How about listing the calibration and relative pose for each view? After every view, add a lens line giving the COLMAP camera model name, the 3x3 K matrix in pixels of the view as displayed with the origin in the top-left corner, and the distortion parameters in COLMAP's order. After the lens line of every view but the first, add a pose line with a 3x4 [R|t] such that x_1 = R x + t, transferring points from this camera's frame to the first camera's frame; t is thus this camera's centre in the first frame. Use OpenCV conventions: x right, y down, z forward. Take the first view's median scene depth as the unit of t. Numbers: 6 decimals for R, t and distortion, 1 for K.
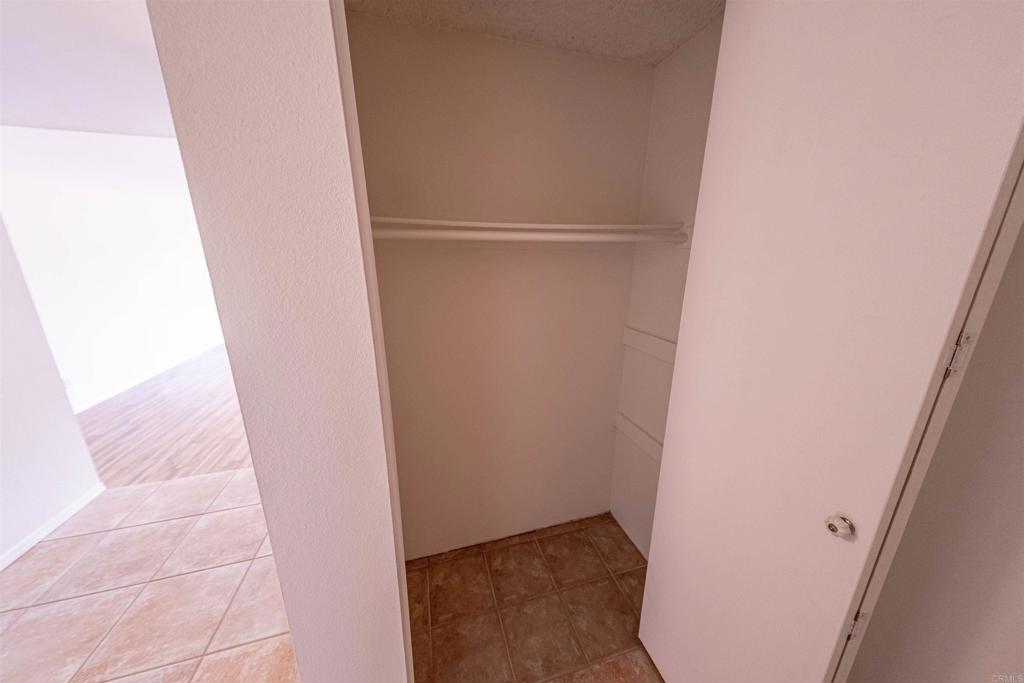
lens RADIAL K [[326.2, 0, 512.6], [0, 326.2, 336.1], [0, 0, 1]] dist [-0.000668, -0.000152]
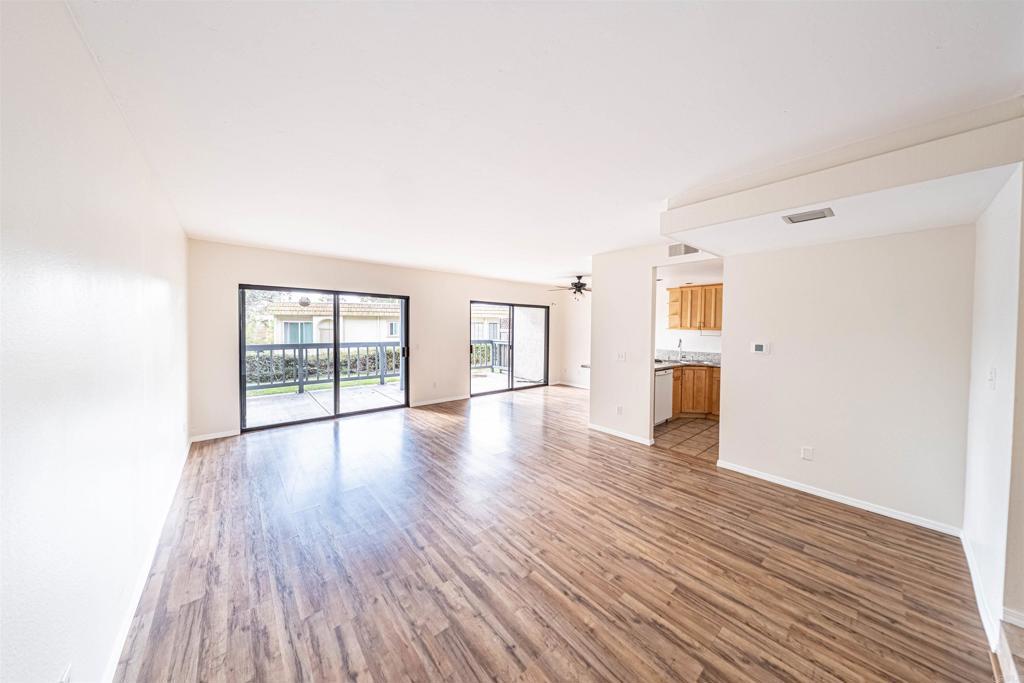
lens RADIAL K [[325.0, 0, 506.2], [0, 325.0, 332.5], [0, 0, 1]] dist [-0.002450, -0.000396]
pose [[0.916467, -0.002600, 0.400101, -1.419062], [0.094458, 0.973119, -0.210041, -0.080076], [-0.388800, 0.230289, 0.892077, 0.667573]]
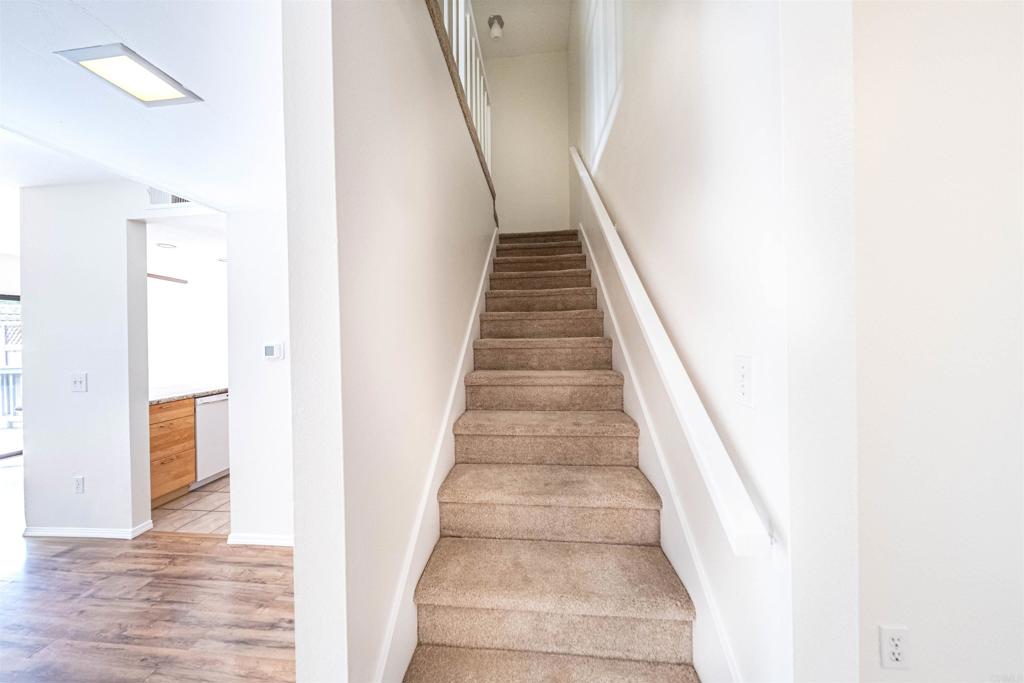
lens RADIAL K [[325.0, 0, 506.2], [0, 325.0, 332.5], [0, 0, 1]] dist [-0.002450, -0.000396]
pose [[0.377087, -0.014405, 0.926066, -0.646891], [0.261477, 0.960861, -0.091525, -0.009349], [-0.888502, 0.276658, 0.366095, 0.565851]]
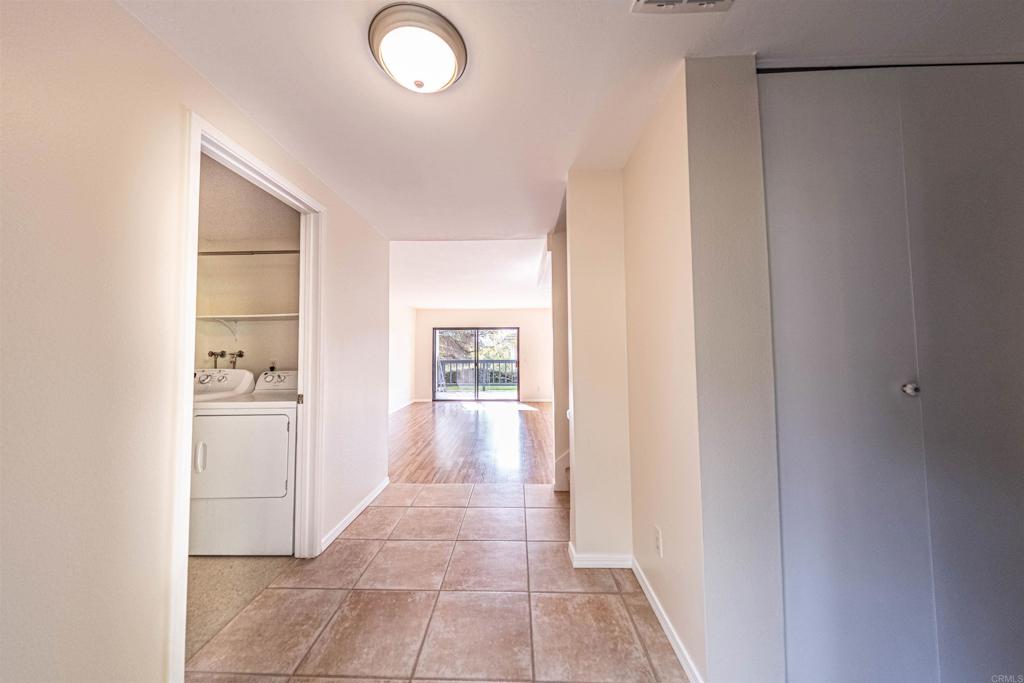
lens RADIAL K [[332.6, 0, 507.6], [0, 332.6, 334.0], [0, 0, 1]] dist [-0.001302, -0.003556]
pose [[0.950746, -0.023438, -0.309083, -0.285460], [-0.070406, 0.954746, -0.288970, 0.195029], [0.301868, 0.296498, 0.906071, -0.200570]]
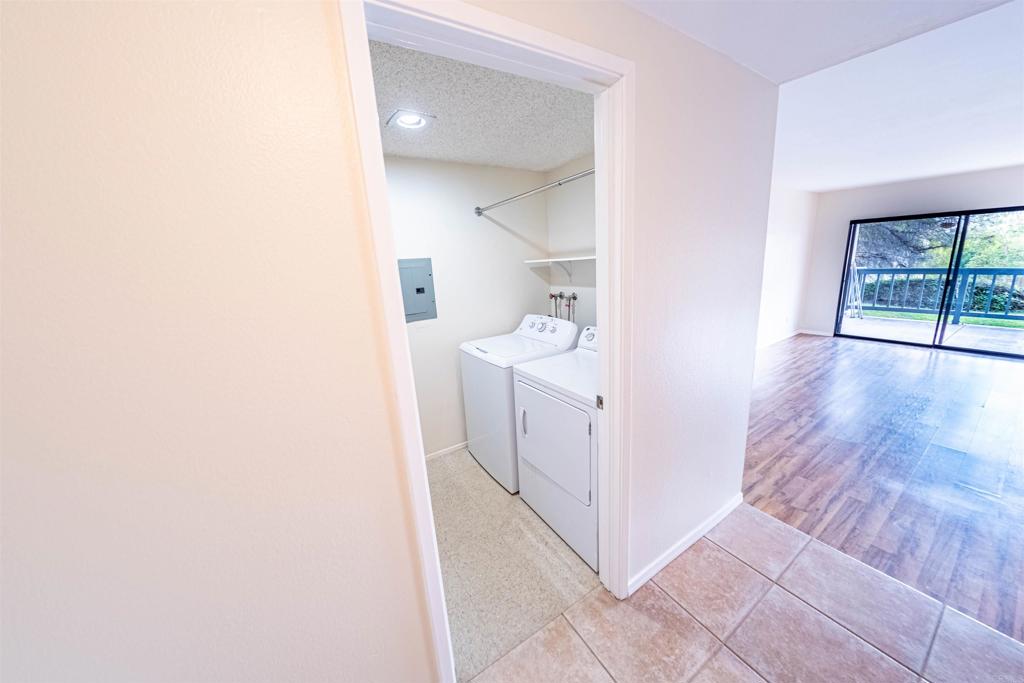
lens RADIAL K [[332.6, 0, 507.6], [0, 332.6, 334.0], [0, 0, 1]] dist [-0.001302, -0.003556]
pose [[0.264165, 0.187058, -0.946164, -0.512055], [-0.184430, 0.972706, 0.140813, 0.015611], [0.946680, 0.137303, 0.291454, 0.055995]]
